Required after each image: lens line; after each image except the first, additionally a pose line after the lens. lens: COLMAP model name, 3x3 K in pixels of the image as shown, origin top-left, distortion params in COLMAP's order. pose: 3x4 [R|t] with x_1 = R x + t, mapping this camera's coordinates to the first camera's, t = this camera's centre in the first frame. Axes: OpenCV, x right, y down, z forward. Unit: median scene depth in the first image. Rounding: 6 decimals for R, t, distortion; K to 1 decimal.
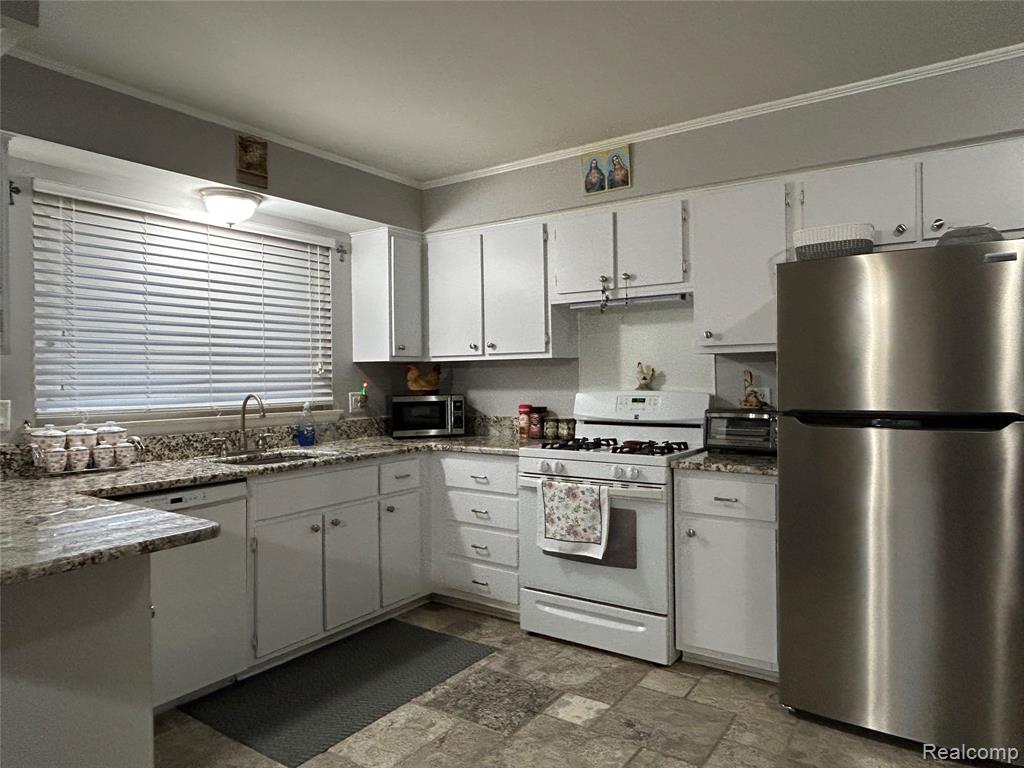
lens RADIAL K [[658.7, 0, 512.0], [0, 658.7, 384.0], [0, 0, 1]] dist [0.001289, 0.000443]
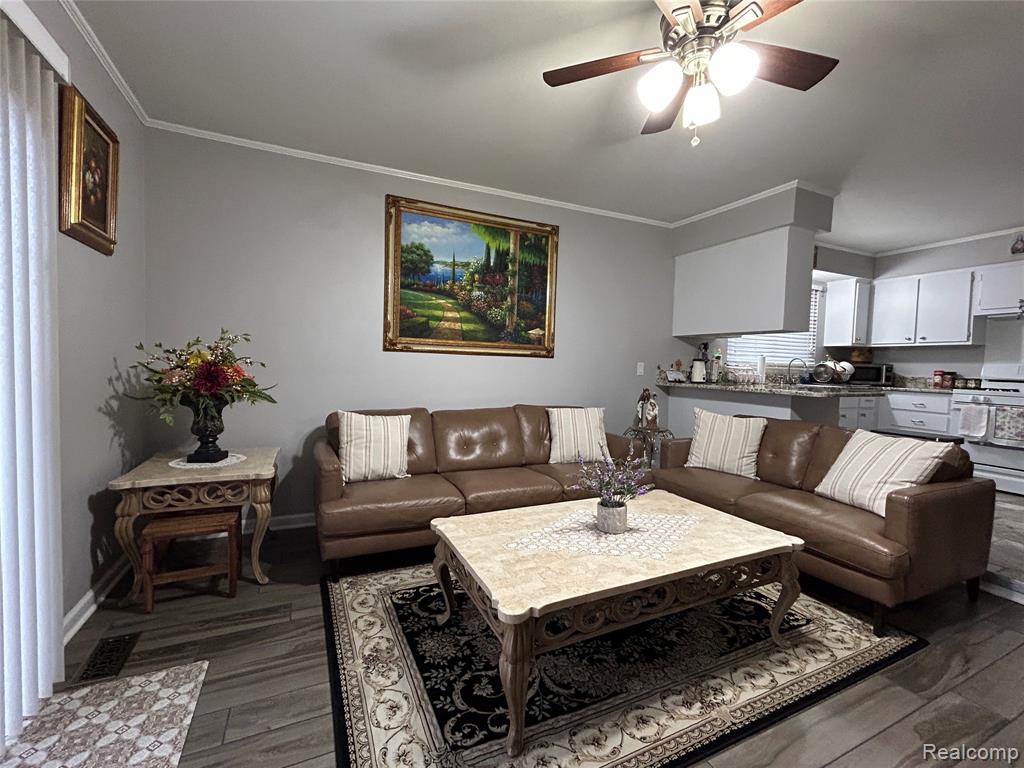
lens RADIAL K [[438.3, 0, 512.0], [0, 438.3, 384.0], [0, 0, 1]] dist [0.001998, 0.000258]
pose [[0.859449, 0.057457, -0.507983, -0.391677], [-0.044005, 0.998291, 0.038462, 0.076501], [0.509325, -0.010703, 0.860508, -0.684942]]
